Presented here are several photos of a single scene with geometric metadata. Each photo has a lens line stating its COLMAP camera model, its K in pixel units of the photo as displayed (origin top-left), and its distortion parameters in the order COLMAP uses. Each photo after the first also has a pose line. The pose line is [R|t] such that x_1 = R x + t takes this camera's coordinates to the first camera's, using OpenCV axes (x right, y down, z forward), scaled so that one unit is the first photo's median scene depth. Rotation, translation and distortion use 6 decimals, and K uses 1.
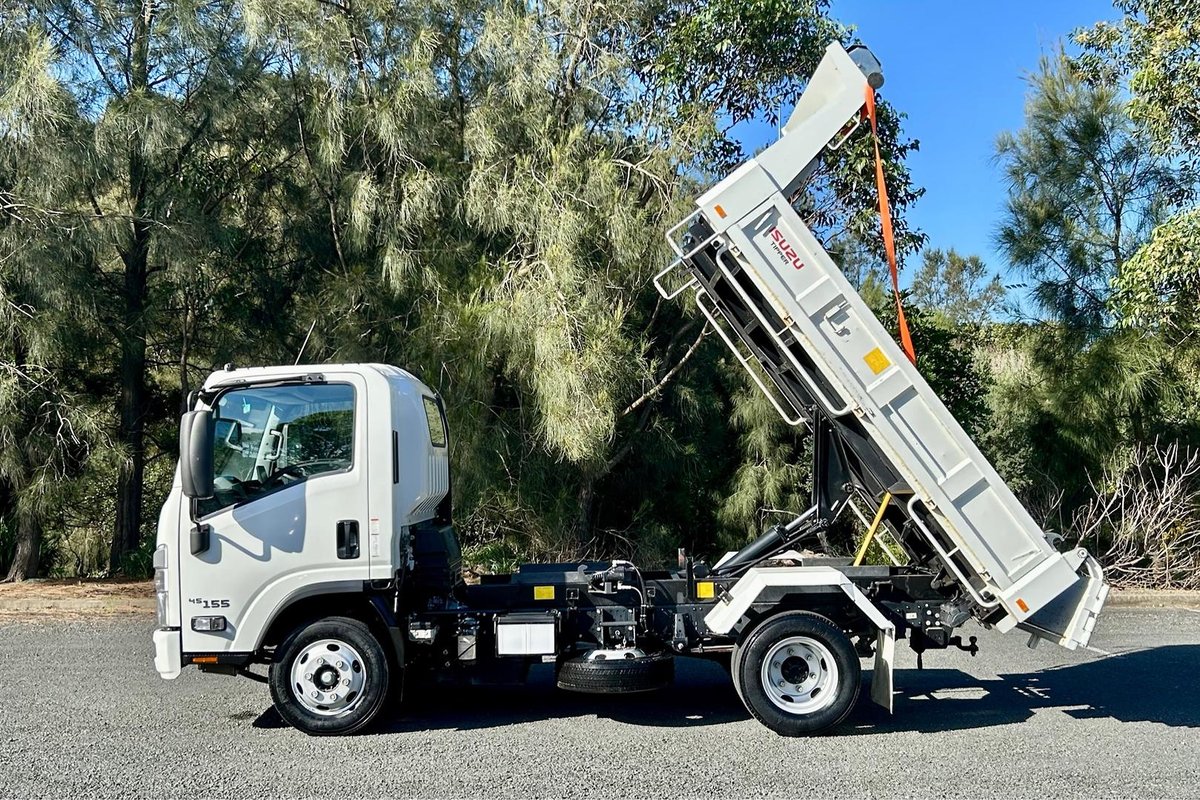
lens RADIAL K [[1483.5, 0, 604.7], [0, 1483.5, 372.6], [0, 0, 1]] dist [0.193421, -0.589817]
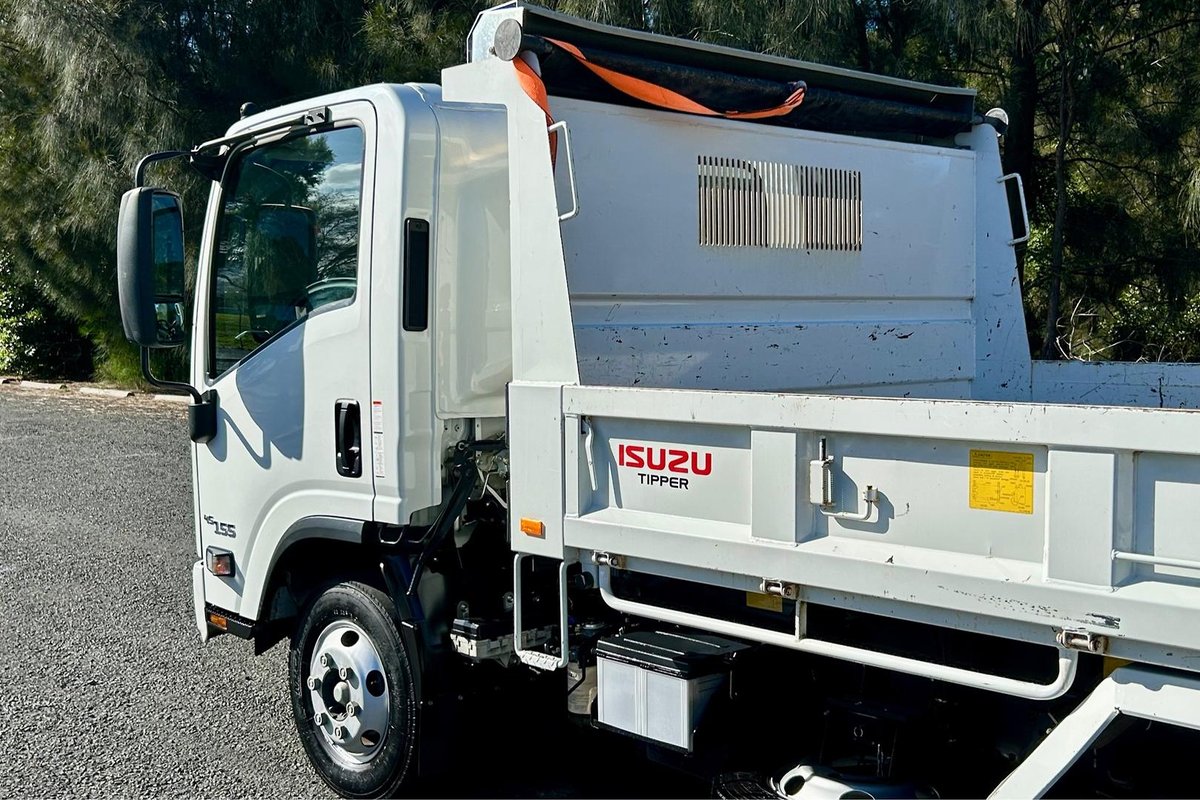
lens RADIAL K [[1422.3, 0, 600.0], [0, 1422.3, 400.0], [0, 0, 1]] dist [0.158056, -0.423185]
pose [[0.686997, 0.064351, -0.723805, 0.132678], [0.028423, 0.992929, 0.115255, 0.025805], [0.726104, -0.099753, 0.680310, 0.413076]]
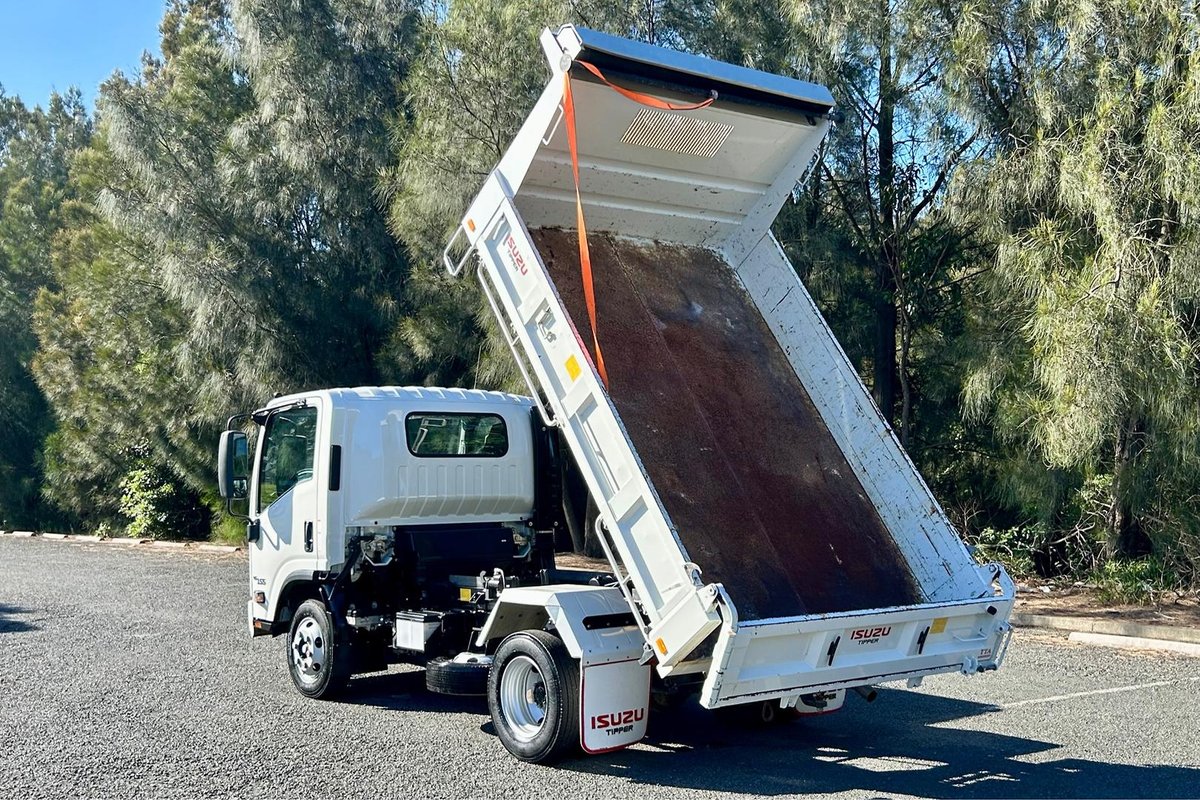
lens RADIAL K [[1400.2, 0, 581.7], [0, 1400.2, 386.1], [0, 0, 1]] dist [0.180264, -0.535393]
pose [[0.623637, -0.038735, -0.780754, 0.483550], [0.041632, 0.999000, -0.016309, 0.010490], [0.780605, -0.022334, 0.624626, 0.260728]]
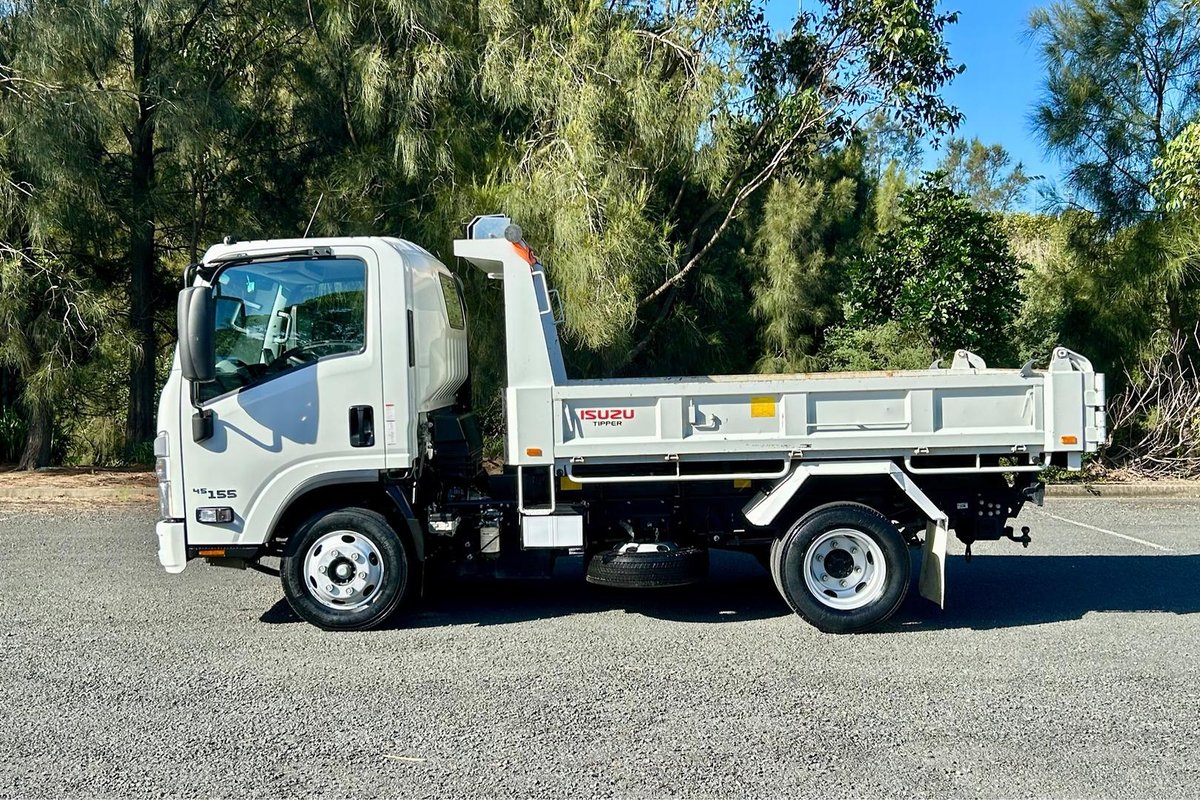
lens RADIAL K [[1448.9, 0, 605.3], [0, 1448.9, 408.1], [0, 0, 1]] dist [0.224257, -0.727595]
pose [[0.999971, 0.000979, -0.007585, -0.007108], [-0.000259, 0.995531, 0.094437, 0.008212], [0.007644, -0.094432, 0.995502, 0.053457]]
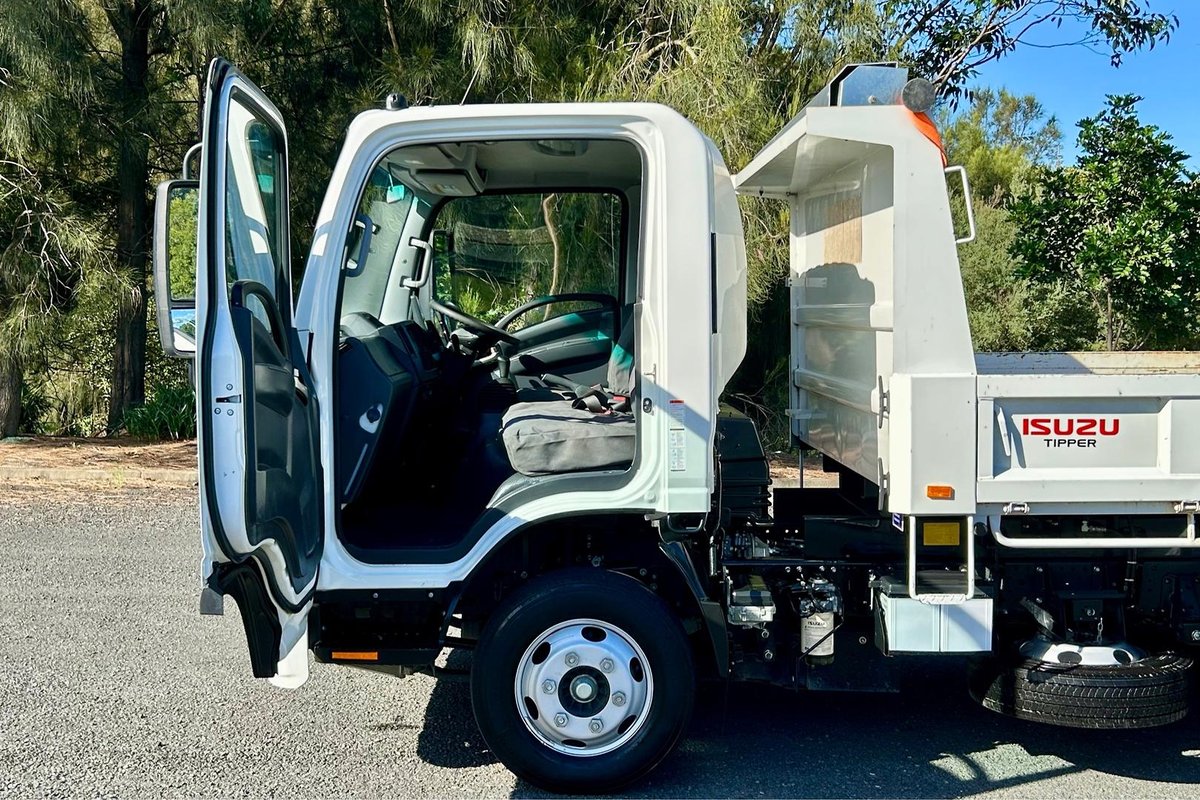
lens RADIAL K [[1400.2, 0, 581.7], [0, 1400.2, 386.1], [0, 0, 1]] dist [0.180264, -0.535393]
pose [[0.999446, 0.022366, 0.024627, -0.112663], [-0.024988, 0.993406, 0.111895, 0.021997], [-0.021962, -0.112448, 0.993415, 0.287525]]
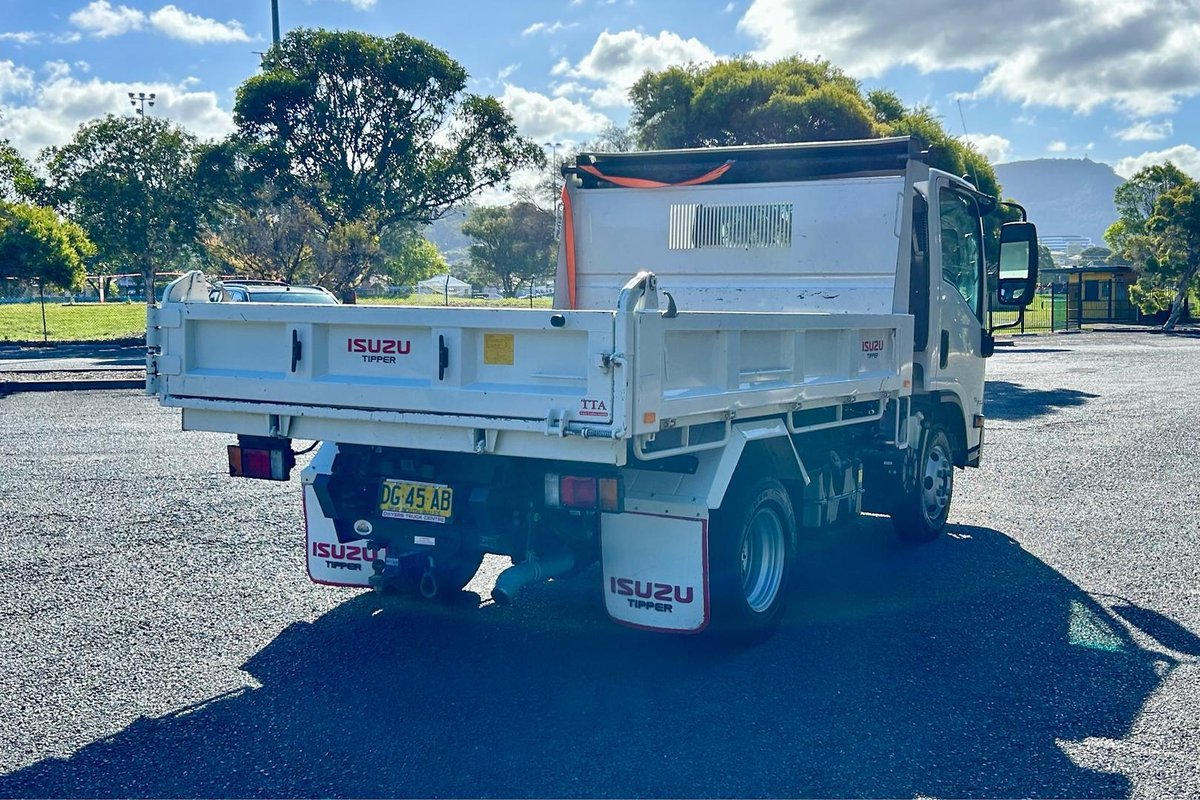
lens RADIAL K [[1390.2, 0, 606.0], [0, 1390.2, 394.1], [0, 0, 1]] dist [0.192375, -0.575309]
pose [[-0.502524, 0.071980, -0.861562, 0.417885], [0.044003, 0.997366, 0.057661, 0.051262], [0.863443, -0.008936, -0.504367, 0.846257]]
